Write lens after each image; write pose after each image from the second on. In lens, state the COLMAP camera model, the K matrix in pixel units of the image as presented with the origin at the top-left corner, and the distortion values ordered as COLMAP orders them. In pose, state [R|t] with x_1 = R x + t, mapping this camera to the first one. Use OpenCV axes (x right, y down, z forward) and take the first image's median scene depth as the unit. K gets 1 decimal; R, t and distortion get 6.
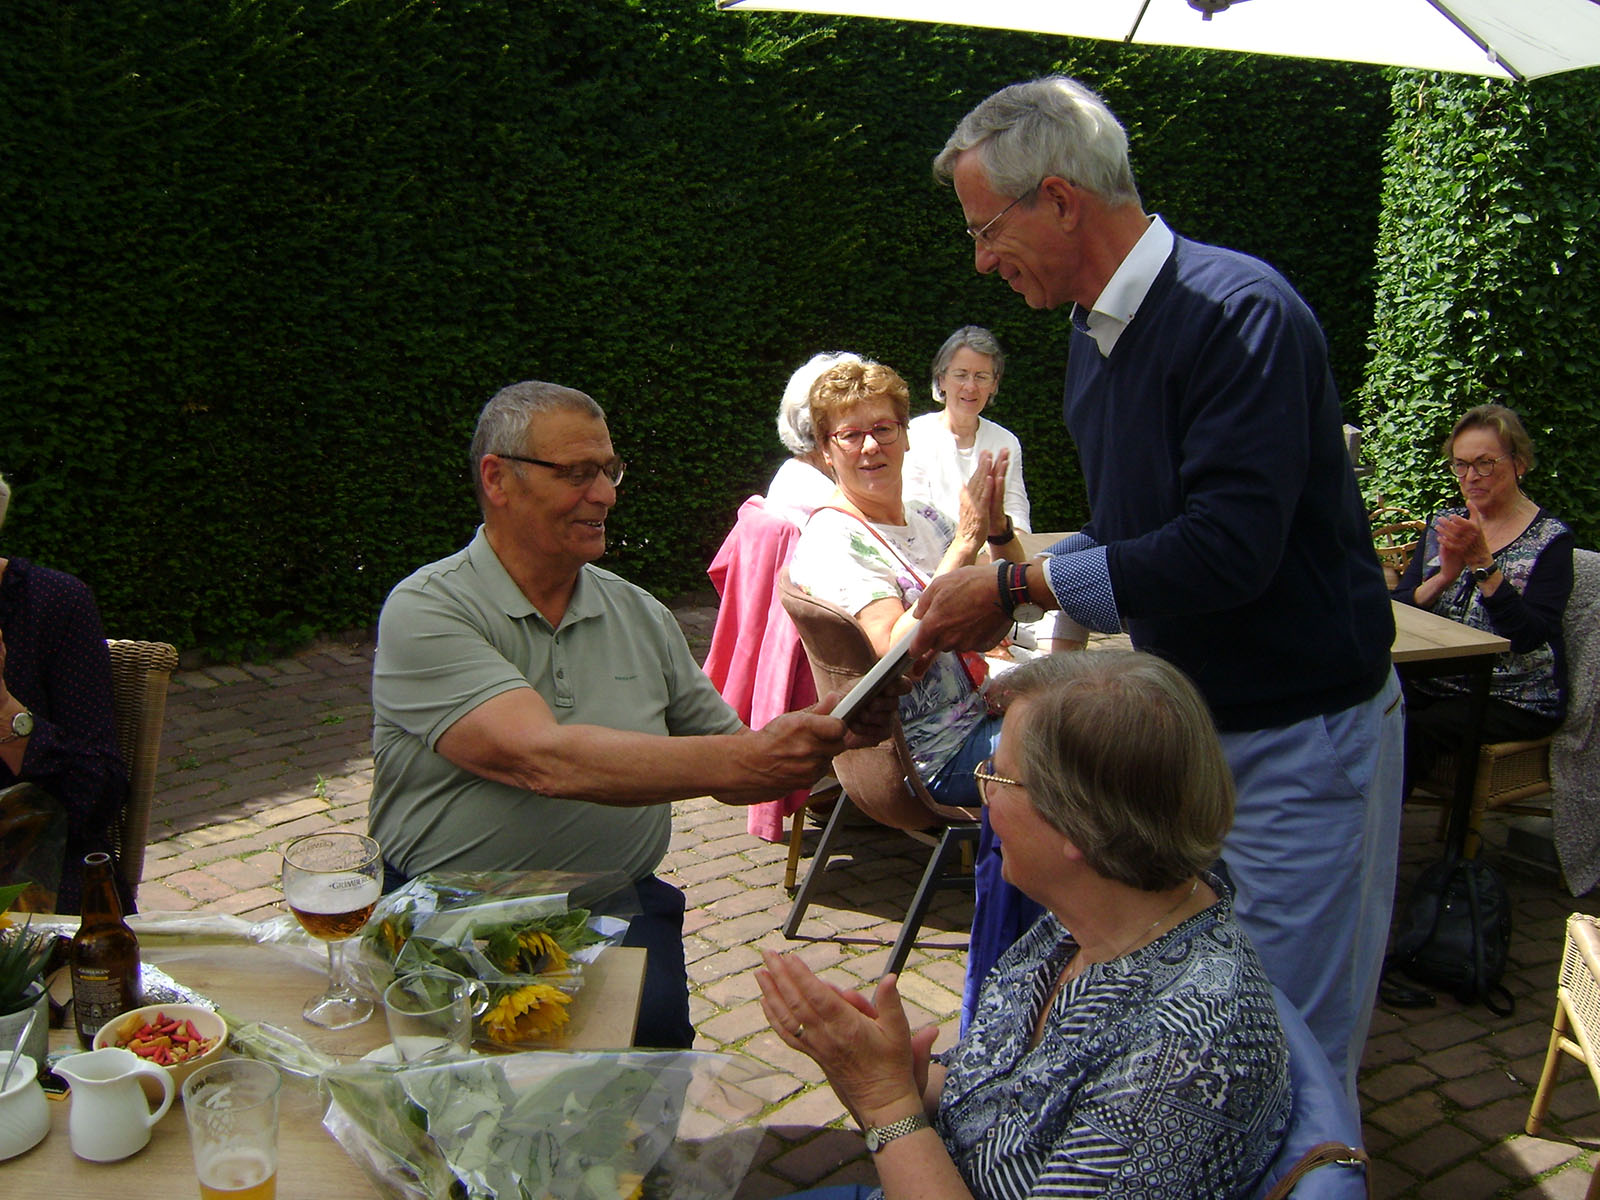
lens RADIAL K [[1674.9, 0, 828.2], [0, 1674.9, 520.4], [0, 0, 1]] dist [-0.130472, 0.000000]
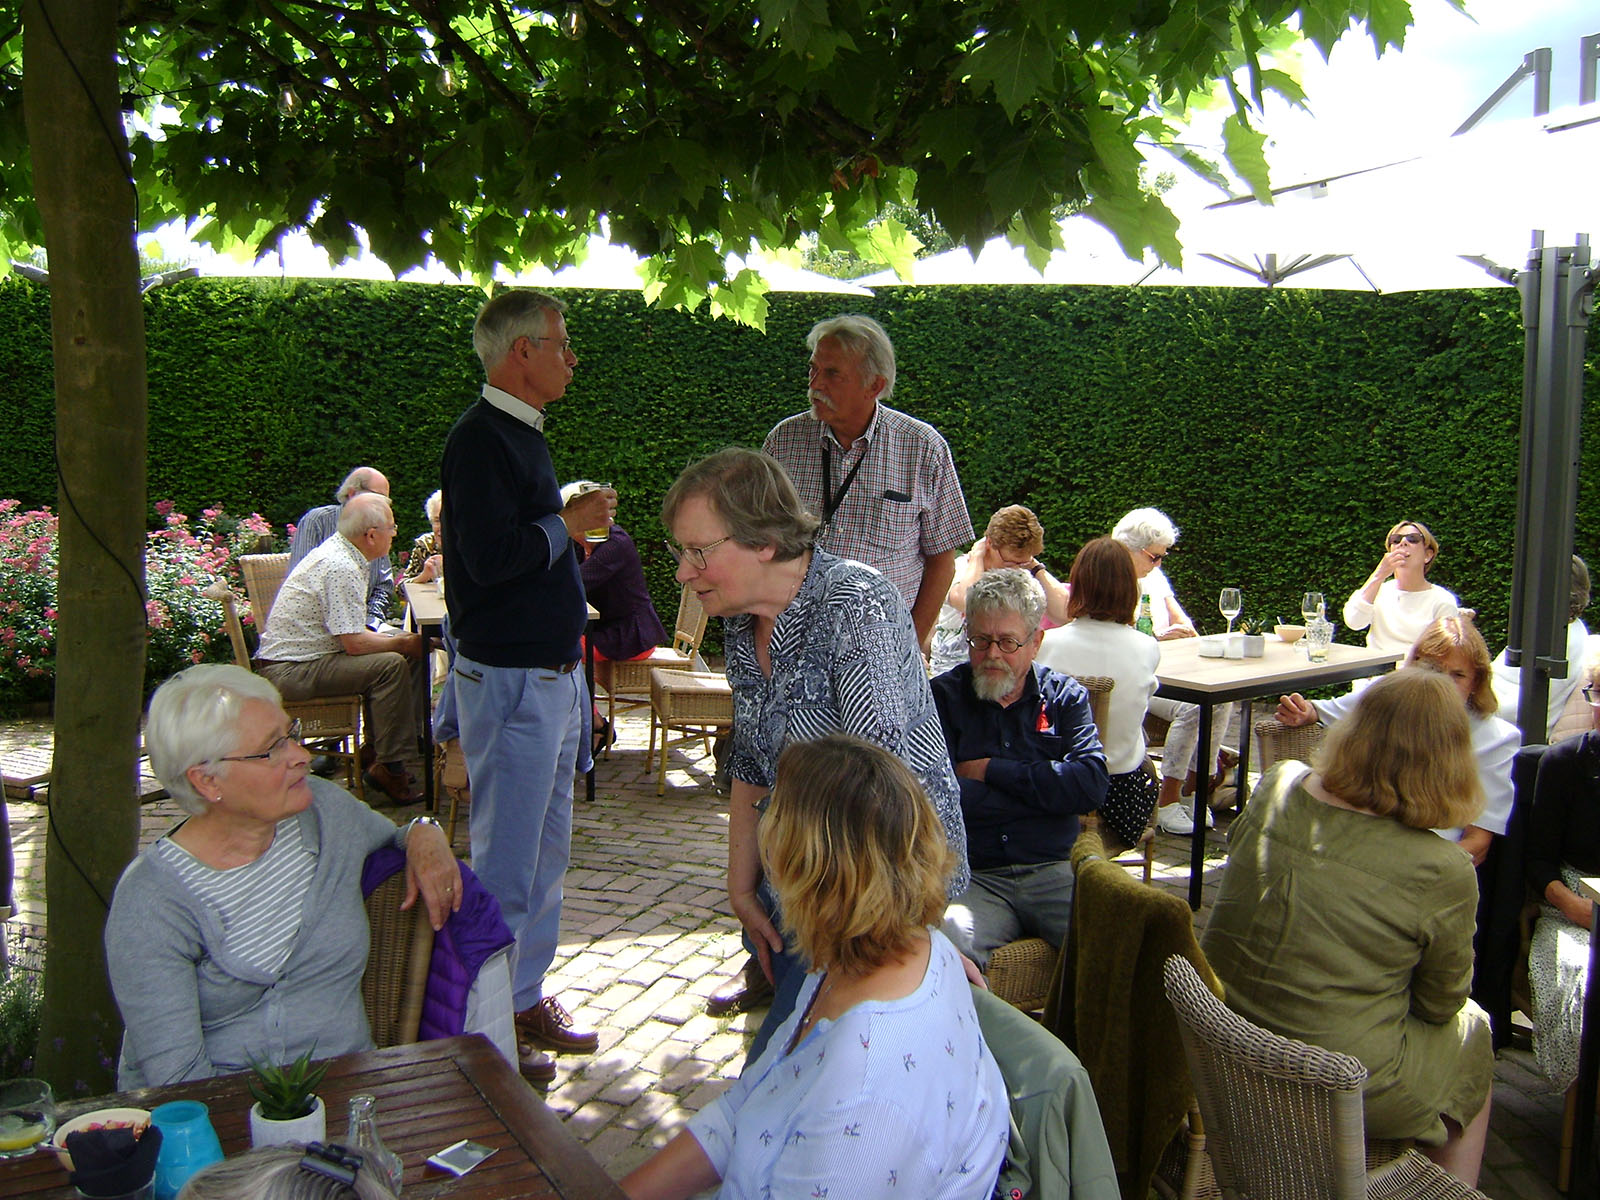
lens RADIAL K [[1676.3, 0, 803.9], [0, 1676.3, 590.1], [0, 0, 1]] dist [-0.124518, 0.000000]
pose [[0.249710, 0.062732, -0.966287, 1.083077], [-0.204989, 0.978707, 0.010565, 0.032422], [0.946374, 0.195440, 0.257252, 0.158461]]
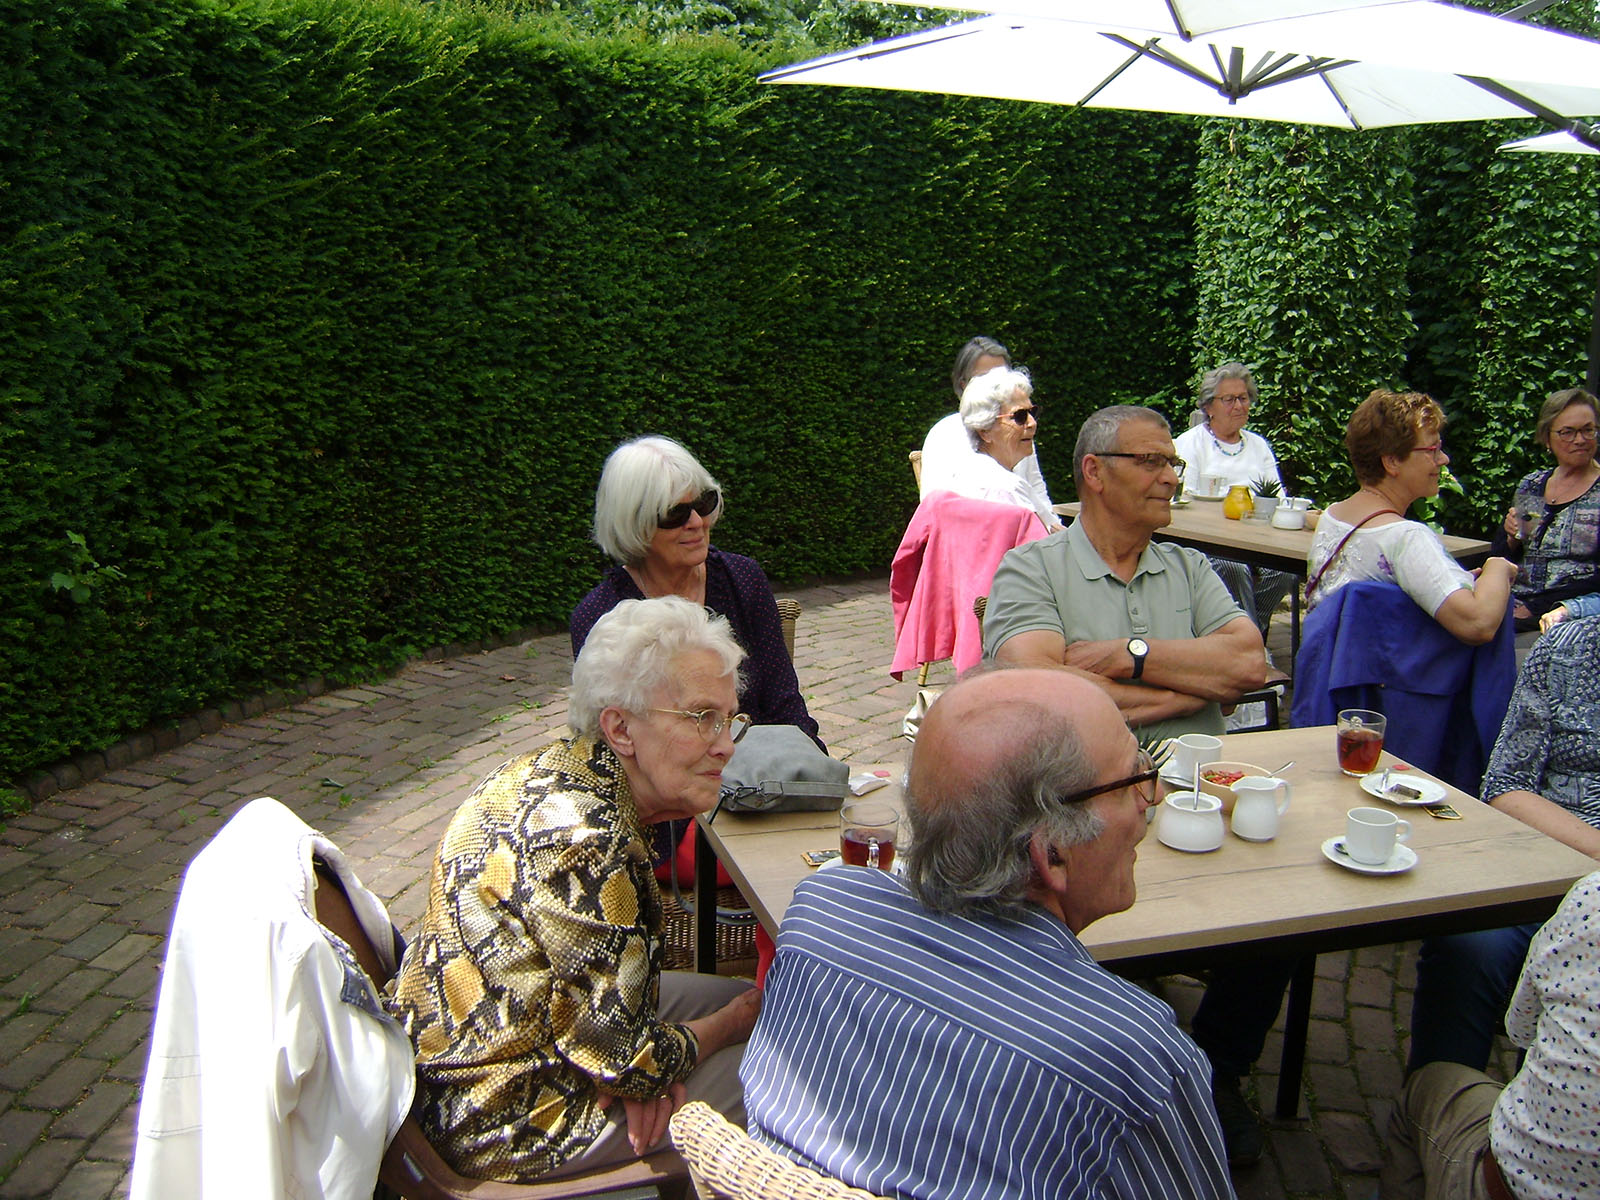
lens RADIAL K [[1676.3, 0, 804.0], [0, 1676.3, 470.7], [0, 0, 1]] dist [-0.124518, 0.000000]
pose [[0.960697, -0.071067, 0.268348, -0.323667], [0.082833, 0.996025, -0.032766, 0.005187], [-0.264952, 0.053706, 0.962765, -0.123100]]
